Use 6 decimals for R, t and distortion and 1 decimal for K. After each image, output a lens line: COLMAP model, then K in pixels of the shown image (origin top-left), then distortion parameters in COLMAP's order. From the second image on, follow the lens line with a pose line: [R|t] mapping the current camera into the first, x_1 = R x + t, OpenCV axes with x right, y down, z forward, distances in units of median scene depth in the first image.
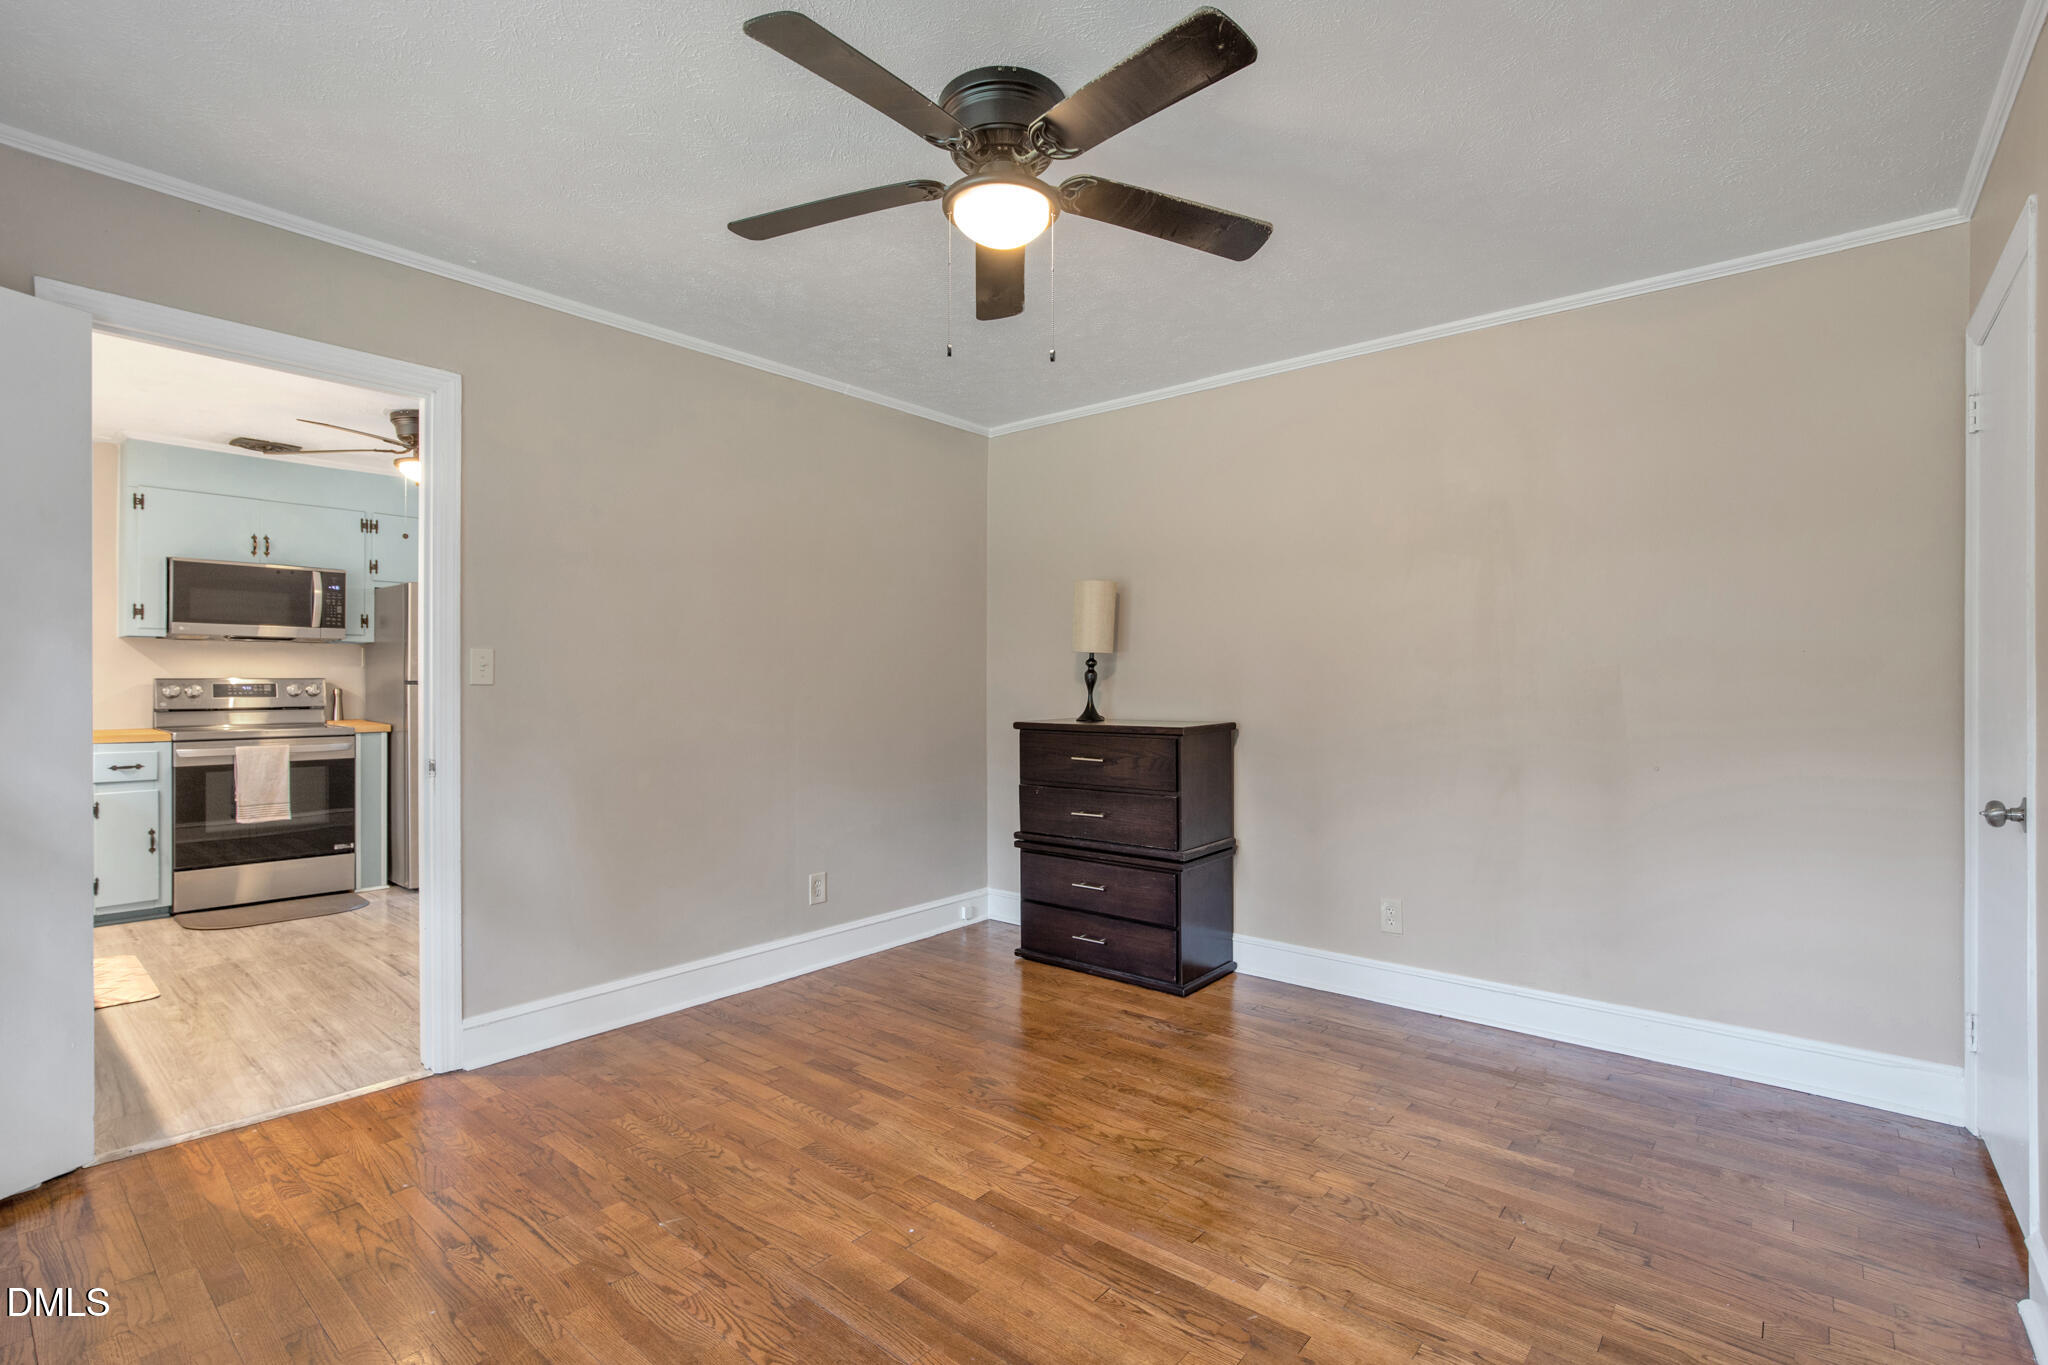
lens RADIAL K [[951.9, 0, 1026.9], [0, 951.9, 680.8], [0, 0, 1]] dist [-0.014810, 0.001514]
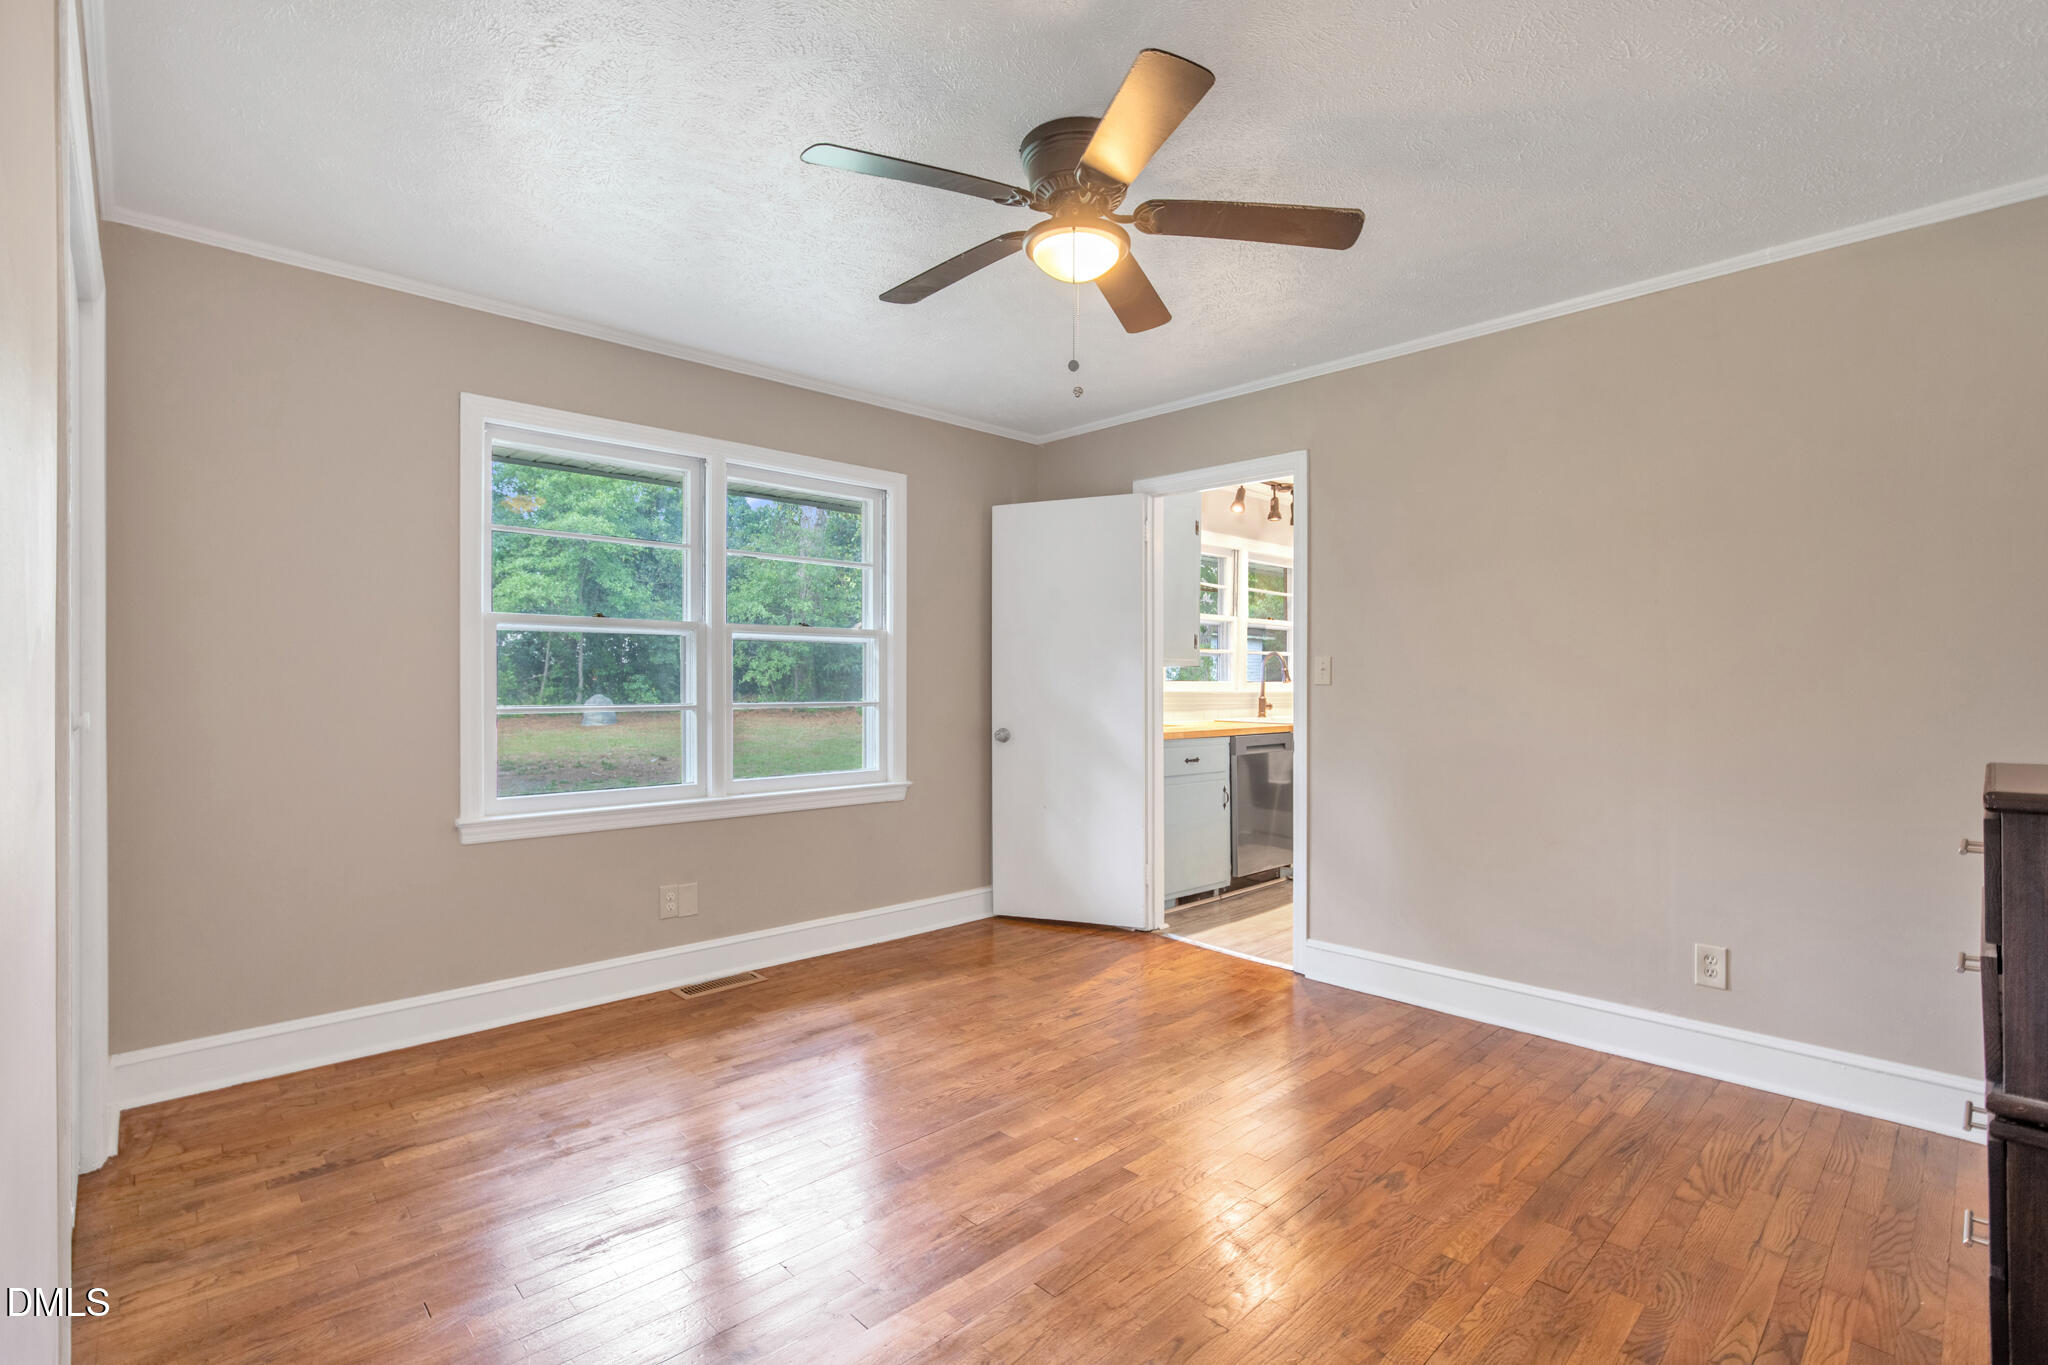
lens RADIAL K [[951.9, 0, 1026.9], [0, 951.9, 680.8], [0, 0, 1]] dist [-0.014810, 0.001514]
pose [[-0.117253, -0.000919, -0.993102, 0.740153], [-0.003167, 0.999995, -0.000552, 0.001077], [0.993097, 0.003081, -0.117256, 0.739777]]
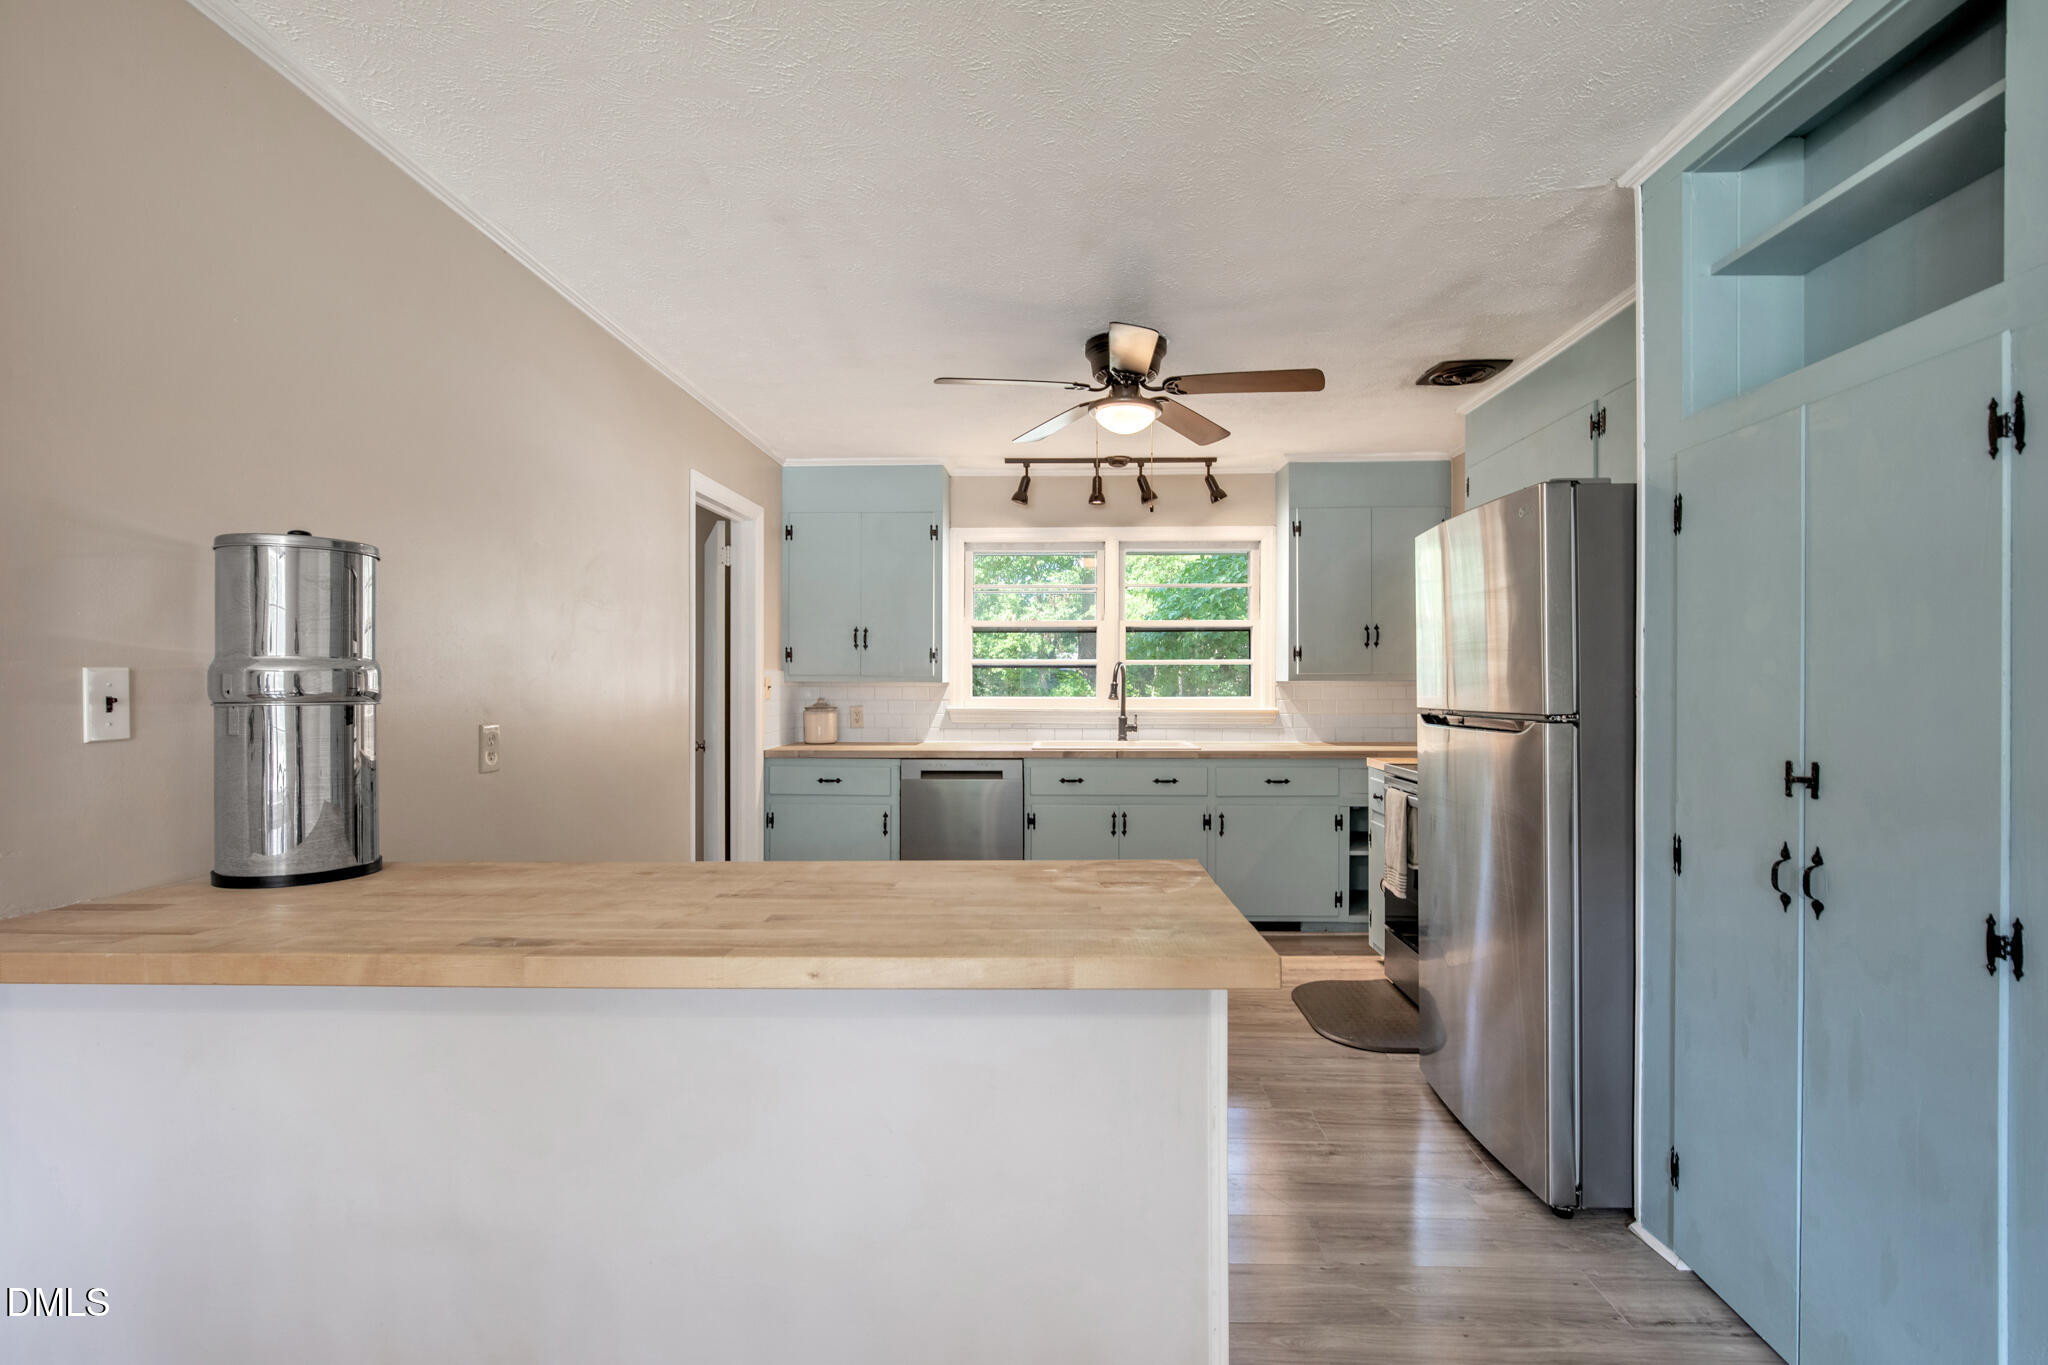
lens RADIAL K [[951.9, 0, 1026.9], [0, 951.9, 680.8], [0, 0, 1]] dist [-0.014810, 0.001514]
pose [[-0.789066, -0.000254, -0.614308, -0.190159], [0.000210, 1.000000, -0.000684, -0.029343], [0.614308, -0.000669, -0.789066, 2.256206]]
